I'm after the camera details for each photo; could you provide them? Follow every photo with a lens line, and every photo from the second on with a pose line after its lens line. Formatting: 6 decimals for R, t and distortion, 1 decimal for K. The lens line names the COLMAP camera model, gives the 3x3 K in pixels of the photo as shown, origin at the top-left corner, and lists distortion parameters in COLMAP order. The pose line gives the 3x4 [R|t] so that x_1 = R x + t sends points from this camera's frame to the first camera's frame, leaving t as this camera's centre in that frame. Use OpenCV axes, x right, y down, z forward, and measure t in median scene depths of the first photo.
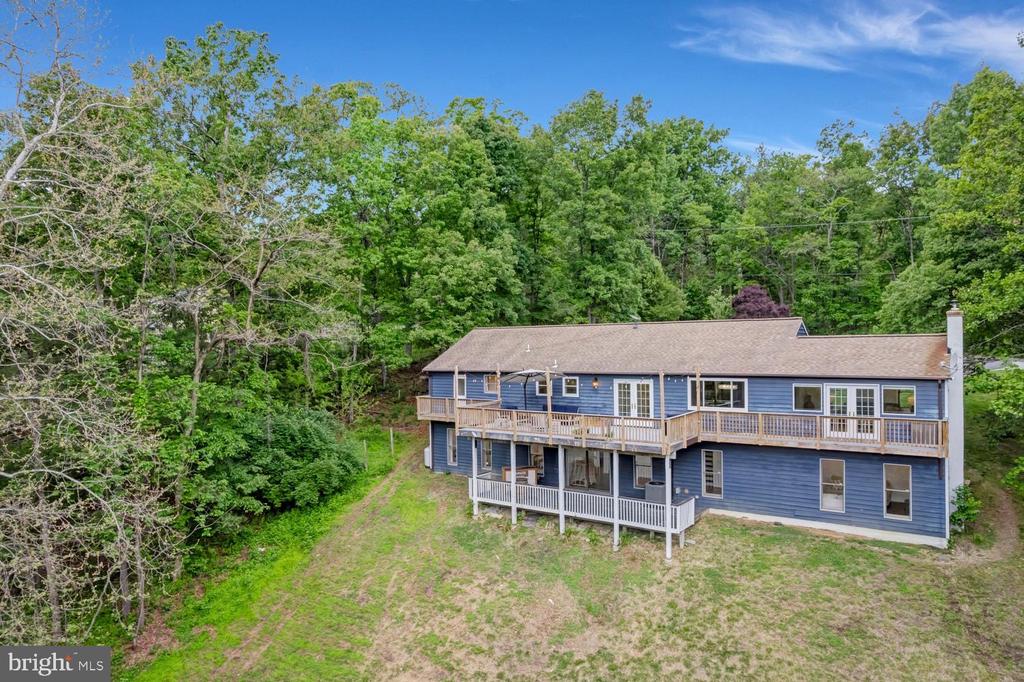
lens RADIAL K [[649.9, 0, 512.0], [0, 649.9, 341.0], [0, 0, 1]] dist [-0.070620, 0.044695]
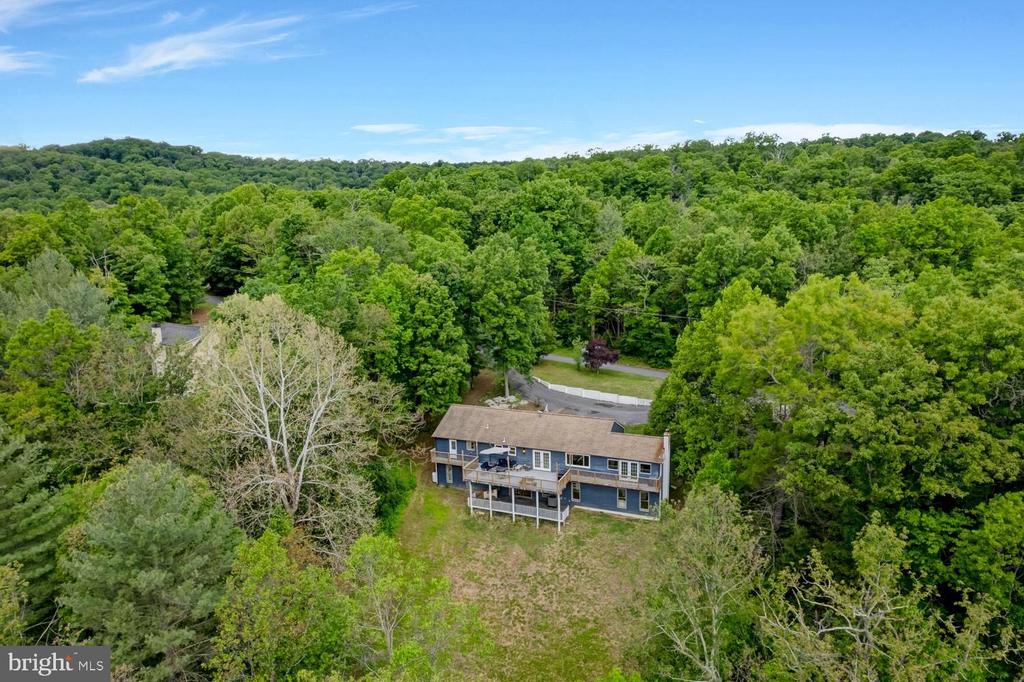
lens RADIAL K [[649.9, 0, 512.0], [0, 649.9, 341.0], [0, 0, 1]] dist [-0.070620, 0.044695]
pose [[0.977371, -0.045015, 0.206689, -0.411282], [0.007812, 0.984109, 0.177391, -0.816326], [-0.211390, -0.171763, 0.962191, -1.222110]]
